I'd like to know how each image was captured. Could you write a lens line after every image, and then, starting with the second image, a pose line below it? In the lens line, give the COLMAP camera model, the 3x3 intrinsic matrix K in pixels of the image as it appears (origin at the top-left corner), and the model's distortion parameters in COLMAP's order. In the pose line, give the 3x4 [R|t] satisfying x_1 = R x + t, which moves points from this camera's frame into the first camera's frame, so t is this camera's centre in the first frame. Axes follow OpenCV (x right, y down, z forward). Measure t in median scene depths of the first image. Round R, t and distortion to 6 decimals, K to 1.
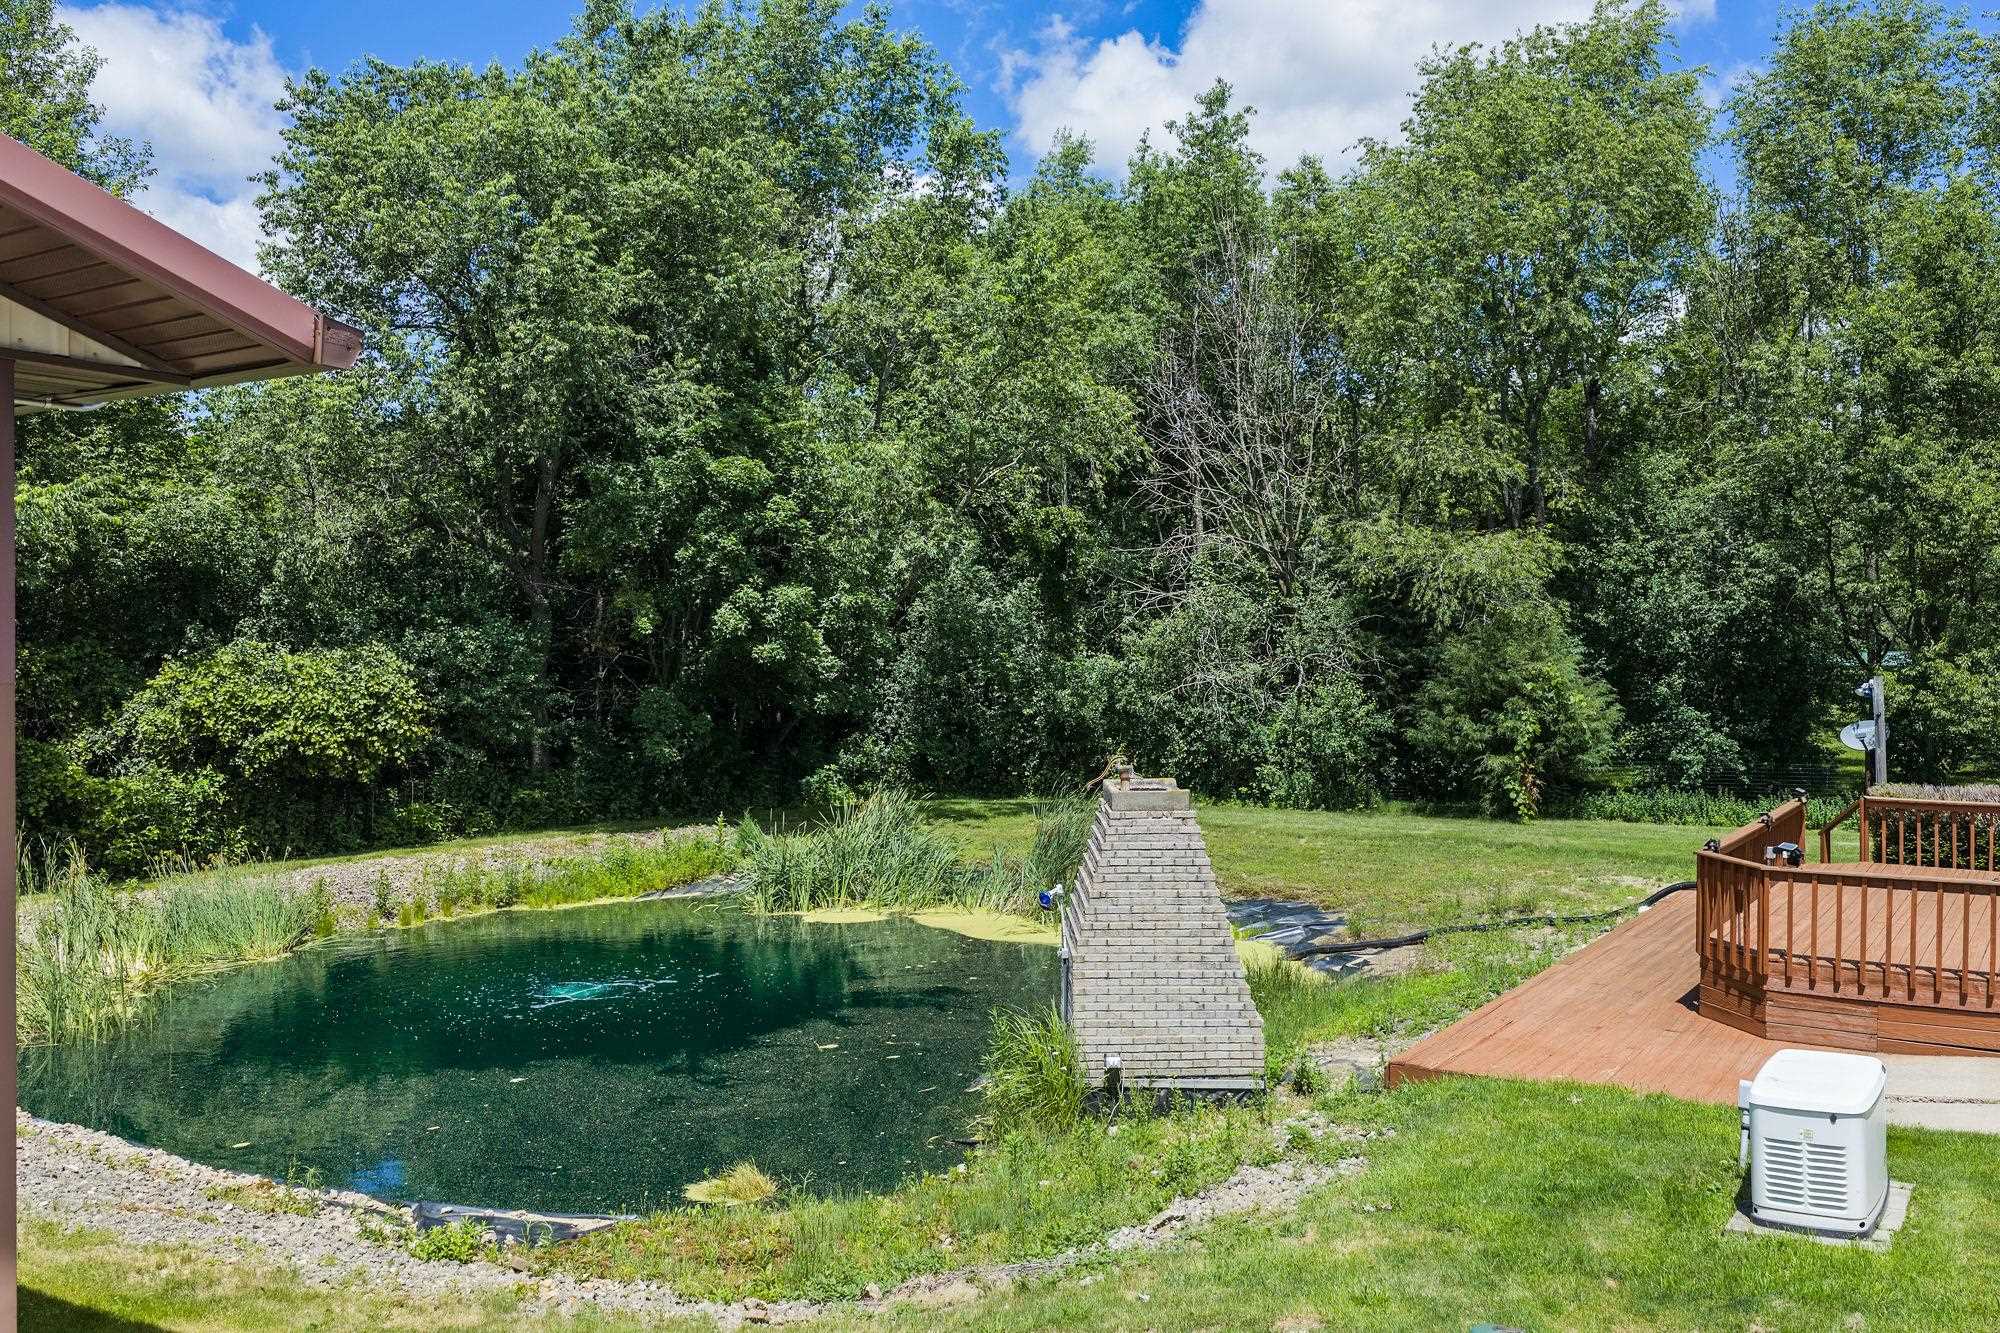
lens RADIAL K [[1644.3, 0, 1015.6], [0, 1644.3, 653.6], [0, 0, 1]] dist [0.007263, -0.012272]
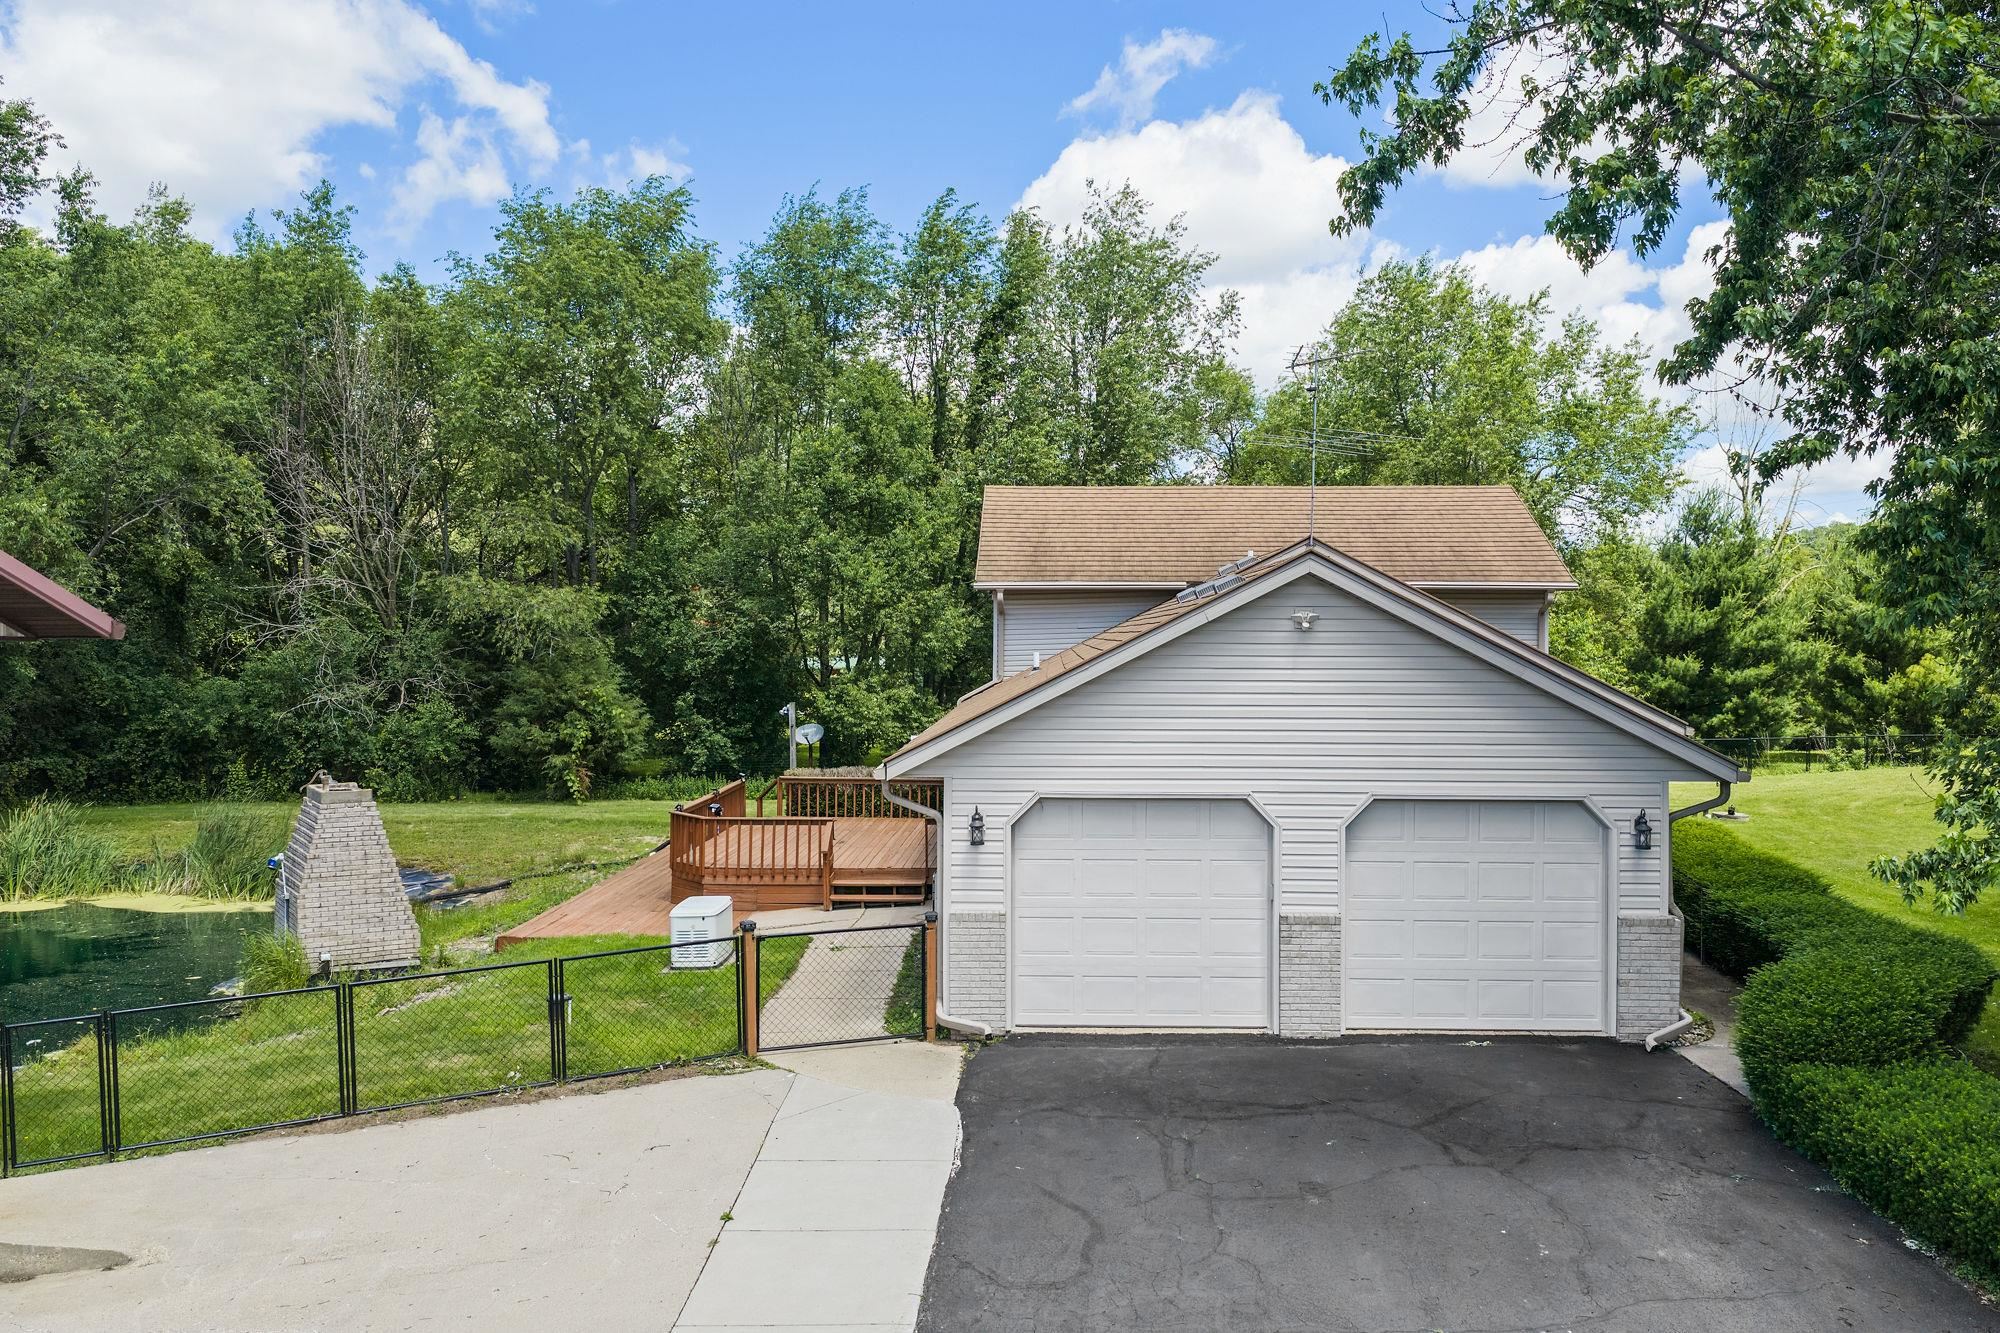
lens RADIAL K [[1644.3, 0, 1015.6], [0, 1644.3, 653.6], [0, 0, 1]] dist [0.007263, -0.012272]
pose [[0.849938, 0.001914, 0.526879, -0.094568], [-0.005211, 0.999975, 0.004774, -0.028155], [-0.526857, -0.006803, 0.849927, -0.323650]]
